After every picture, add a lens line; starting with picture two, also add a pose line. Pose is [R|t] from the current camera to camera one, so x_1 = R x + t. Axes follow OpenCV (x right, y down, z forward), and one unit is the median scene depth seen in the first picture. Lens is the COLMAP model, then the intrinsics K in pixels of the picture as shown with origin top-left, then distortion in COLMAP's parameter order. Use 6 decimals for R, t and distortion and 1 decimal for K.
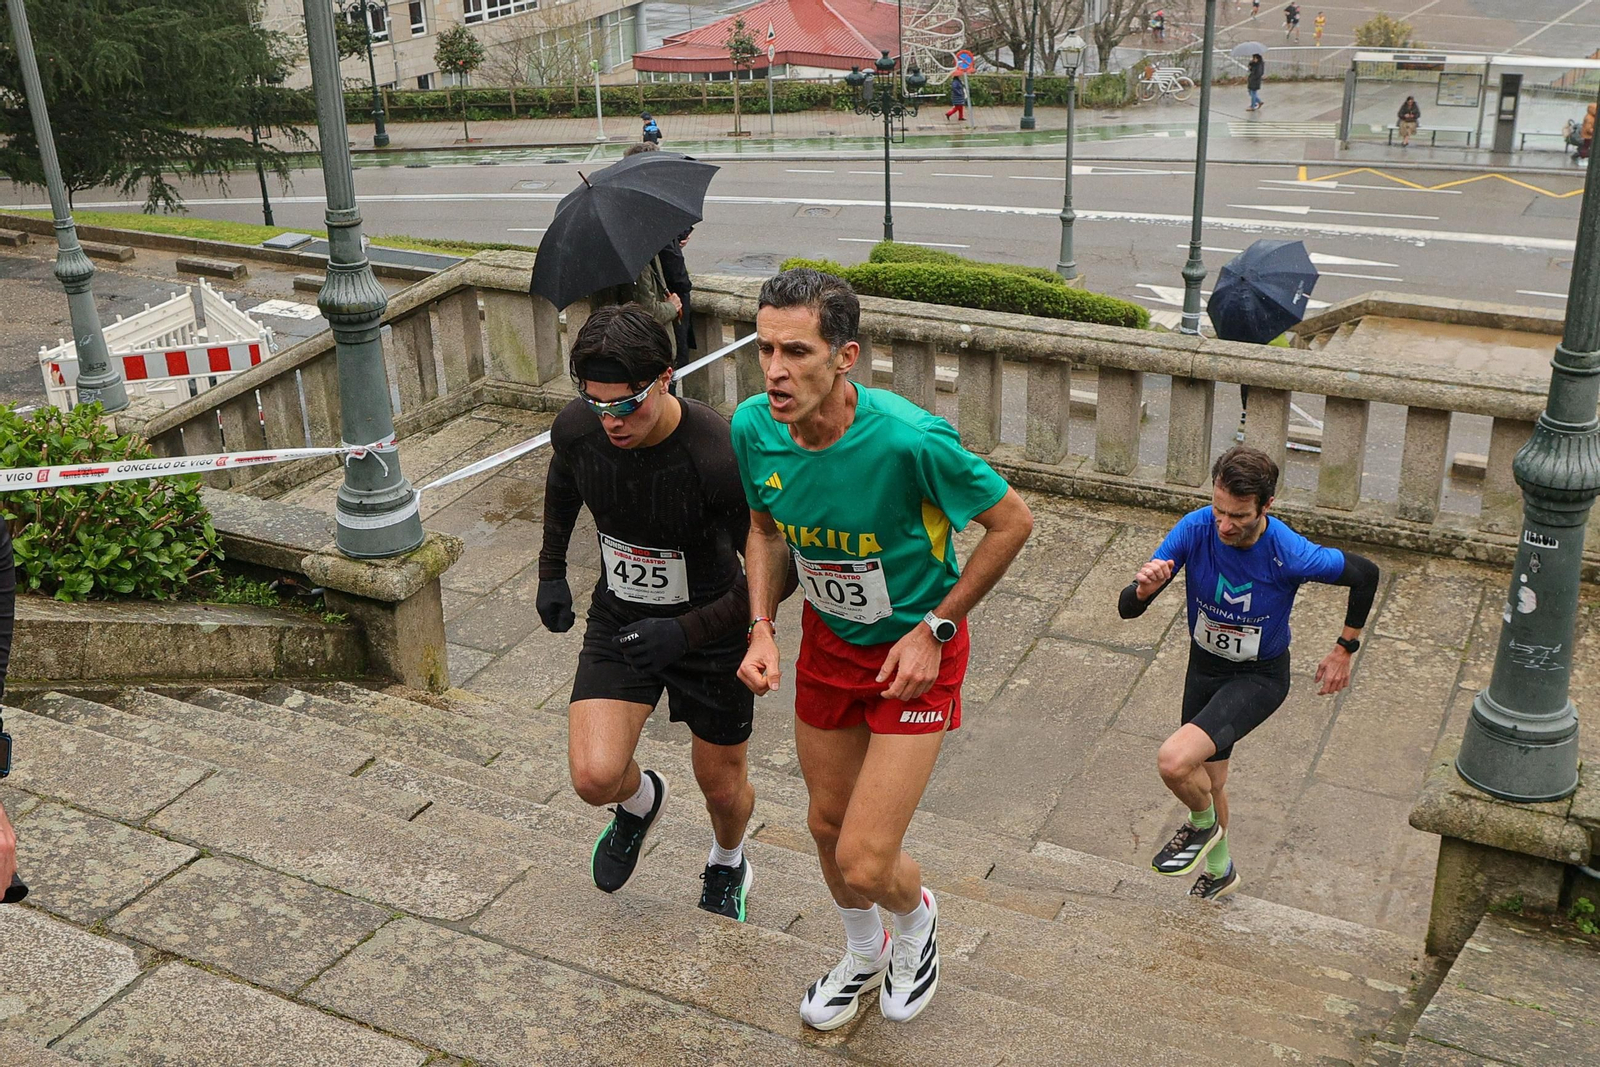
lens RADIAL K [[1849.6, 0, 798.7], [0, 1849.6, 581.7], [0, 0, 1]] dist [0.009774, 0.064159]
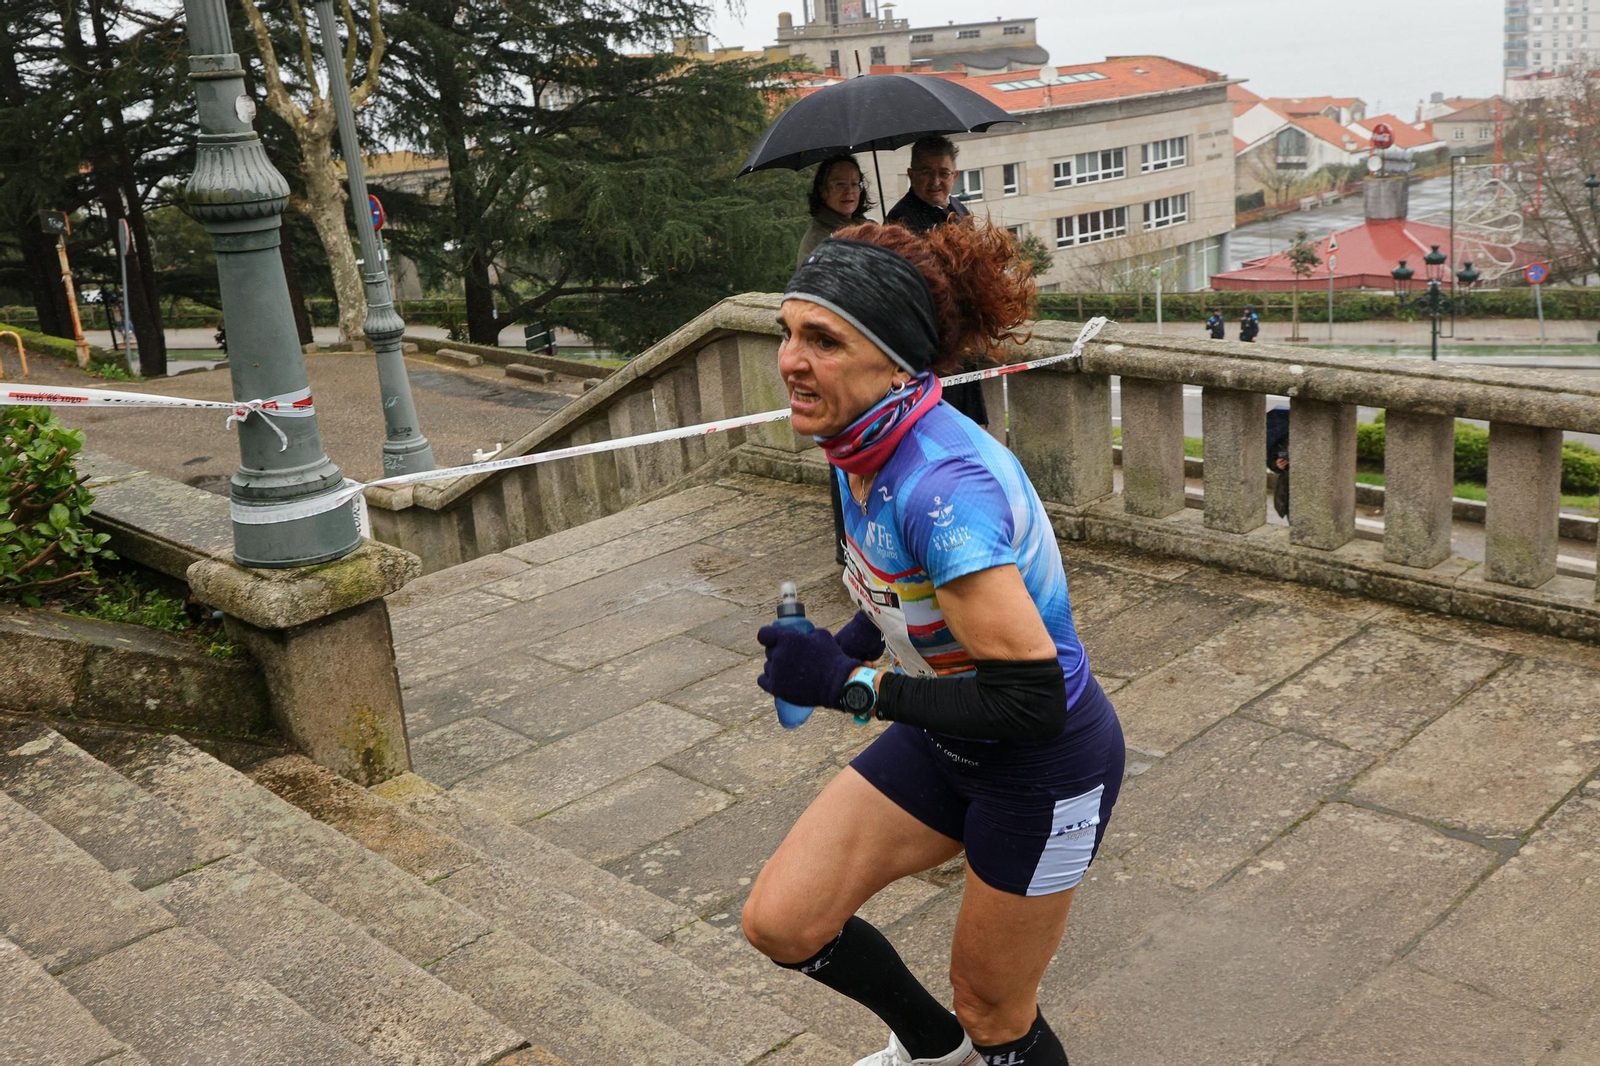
lens RADIAL K [[1678.3, 0, 799.3], [0, 1678.3, 496.6], [0, 0, 1]] dist [0.017584, -0.006038]
pose [[0.943845, 0.047259, -0.326990, 0.126206], [-0.097554, 0.985453, -0.139161, 0.022192], [0.315657, 0.163246, 0.934725, 0.340361]]
